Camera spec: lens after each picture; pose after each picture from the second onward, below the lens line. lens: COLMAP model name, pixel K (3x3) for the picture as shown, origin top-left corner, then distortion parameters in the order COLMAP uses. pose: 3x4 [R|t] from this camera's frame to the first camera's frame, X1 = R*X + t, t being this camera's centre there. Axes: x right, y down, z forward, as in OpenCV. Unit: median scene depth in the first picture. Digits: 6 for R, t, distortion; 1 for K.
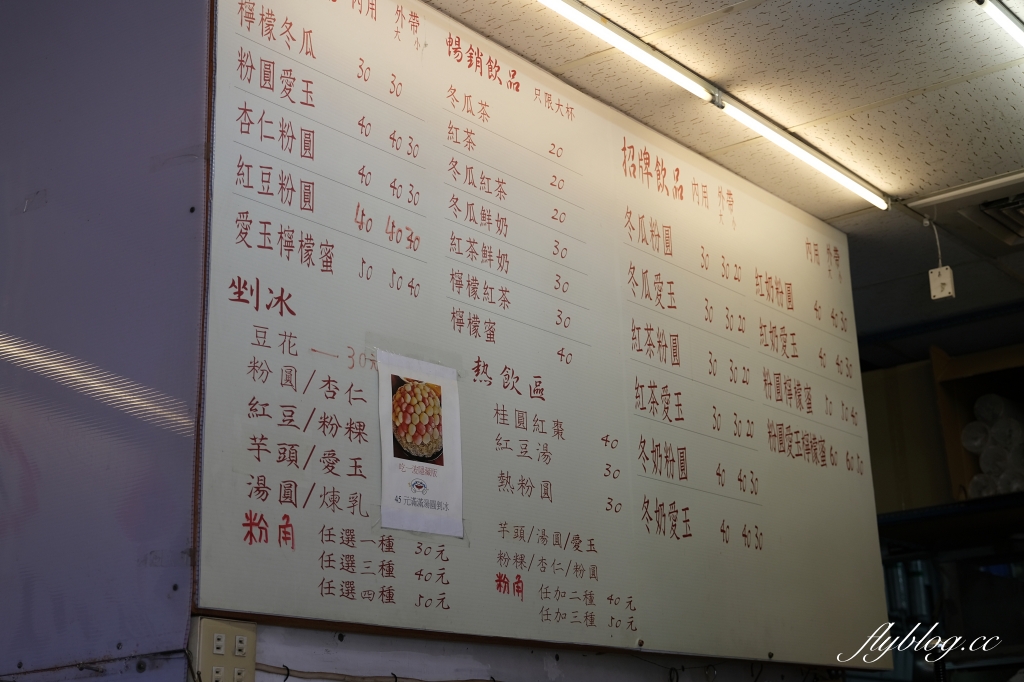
lens RADIAL K [[1640.6, 0, 513.2], [0, 1640.6, 343.0], [0, 0, 1]] dist [0.005963, 0.000000]
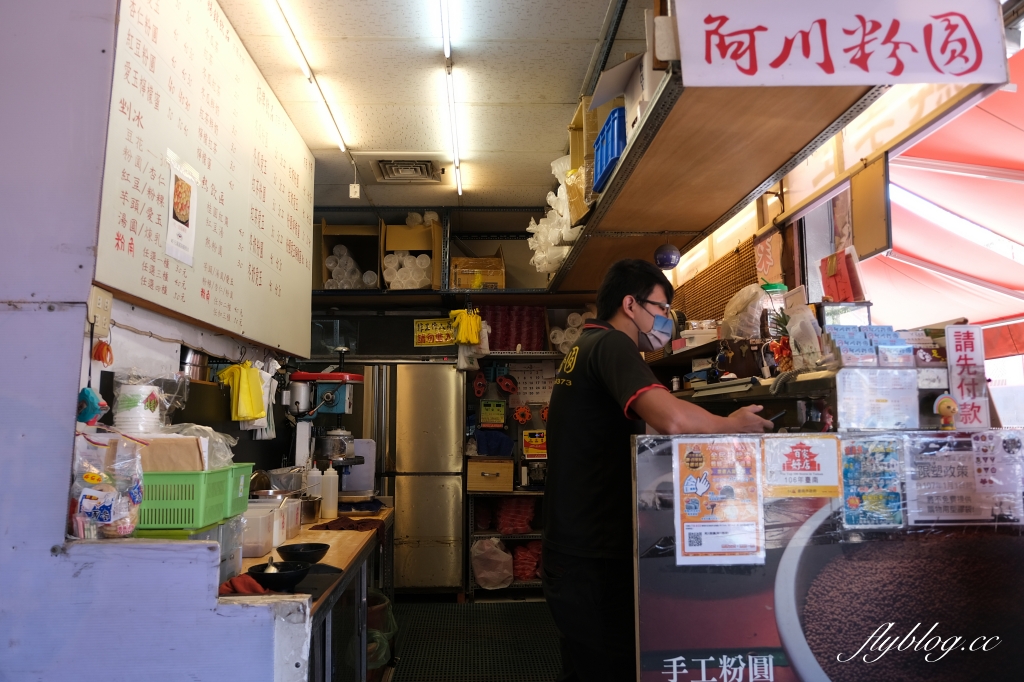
lens RADIAL K [[746.9, 0, 511.0], [0, 746.9, 334.2], [0, 0, 1]] dist [-0.009156, -0.000279]
pose [[0.777925, 0.110389, 0.618585, -0.296967], [-0.195600, 0.978078, 0.071443, 0.065439], [-0.597138, -0.176572, 0.782463, 0.083793]]
